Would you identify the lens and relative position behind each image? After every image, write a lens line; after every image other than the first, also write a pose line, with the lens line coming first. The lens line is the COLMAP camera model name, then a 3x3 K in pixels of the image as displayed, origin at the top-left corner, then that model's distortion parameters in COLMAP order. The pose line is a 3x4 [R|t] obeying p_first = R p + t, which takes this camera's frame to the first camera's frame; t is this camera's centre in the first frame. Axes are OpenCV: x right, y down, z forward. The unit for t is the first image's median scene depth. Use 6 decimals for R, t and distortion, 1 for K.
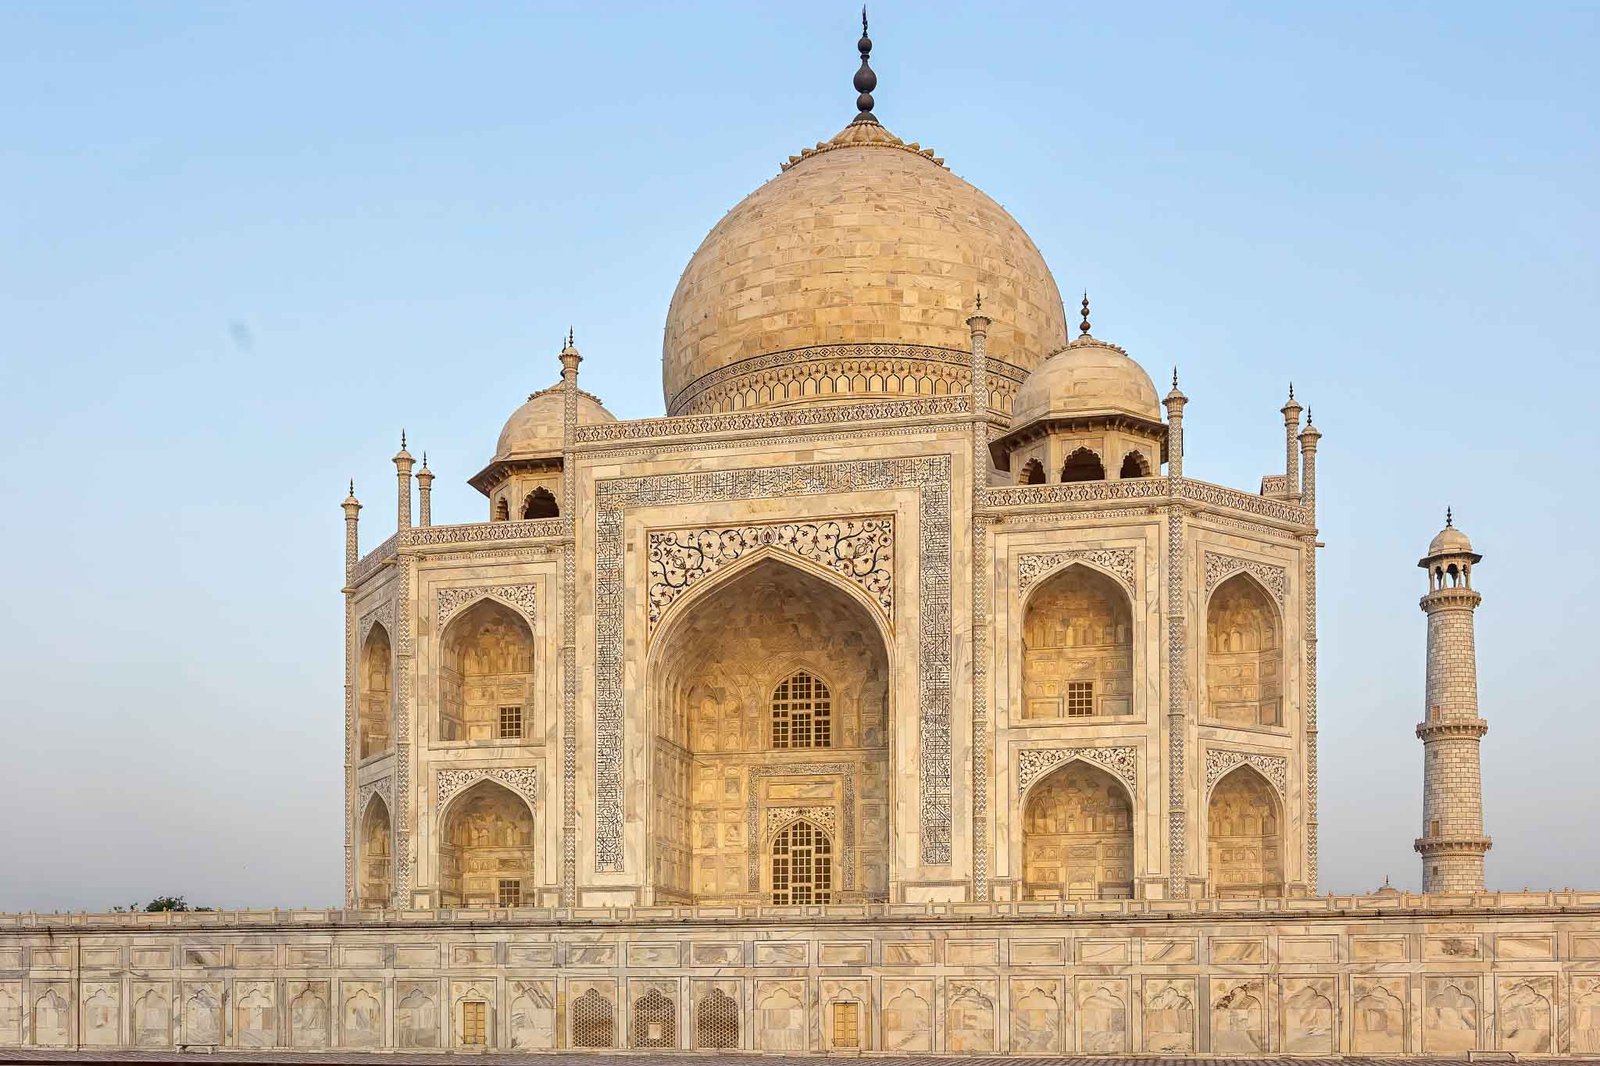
lens RADIAL K [[1717.8, 0, 846.7], [0, 1717.8, 991.4], [0, 0, 1]] dist [-0.005344, 0.000000]
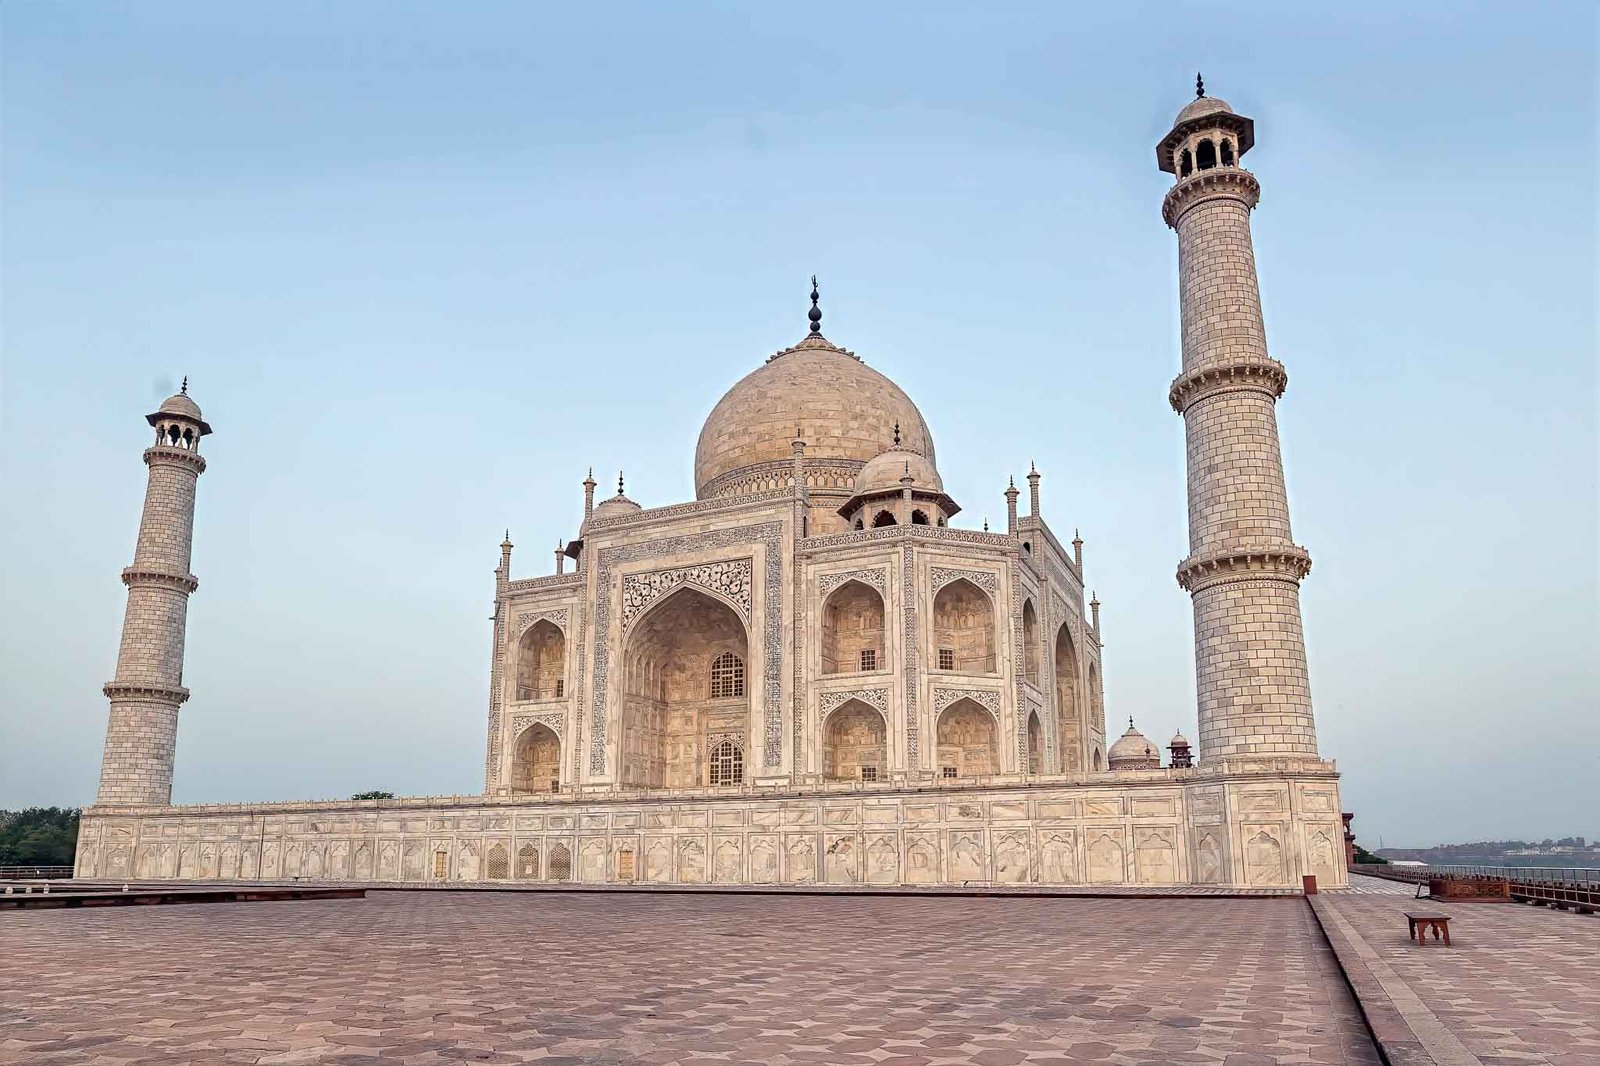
lens RADIAL K [[1088.4, 0, 823.5], [0, 1088.4, 647.9], [0, 0, 1]] dist [-0.007315, 0.000742]
pose [[0.973732, -0.045655, -0.223072, 0.321553], [0.002644, 0.981893, -0.189415, 0.010161], [0.227681, 0.183850, 0.956222, 0.015901]]
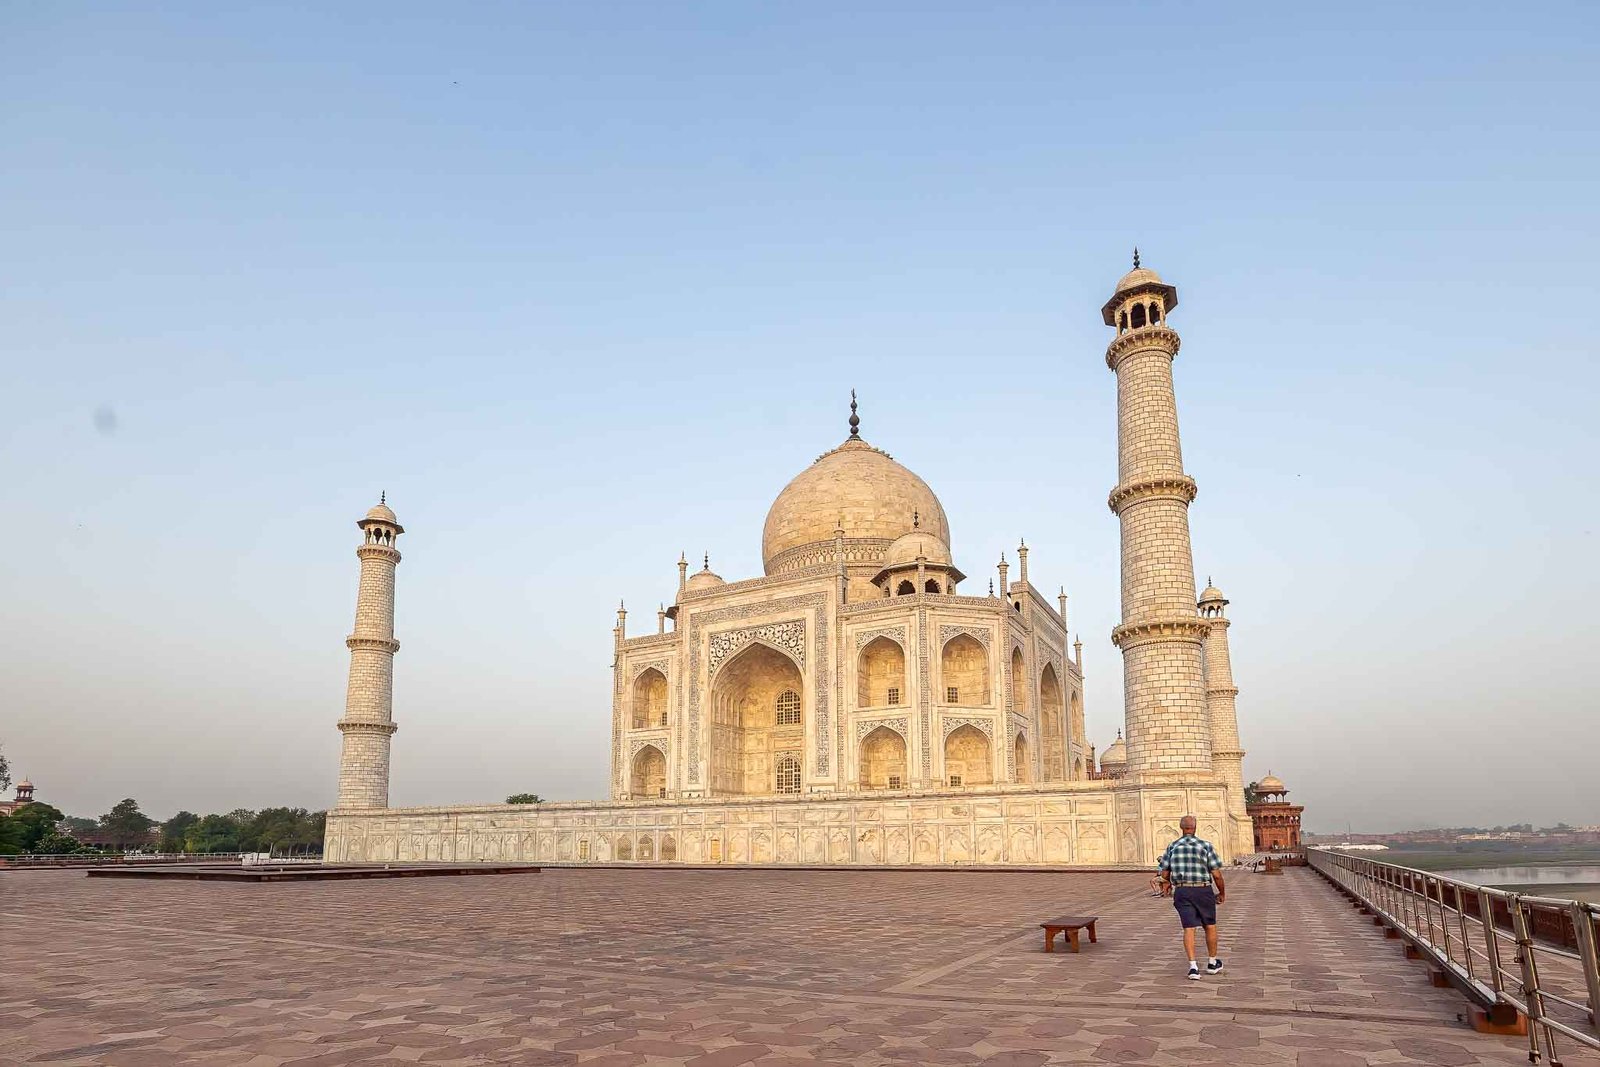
lens RADIAL K [[899.7, 0, 812.0], [0, 899.7, 717.5], [0, 0, 1]] dist [0.001374, 0.001094]
pose [[0.954324, -0.046473, -0.295136, 0.365893], [0.005514, 0.990400, -0.138124, 0.008575], [0.298722, 0.130188, 0.945419, -0.079586]]
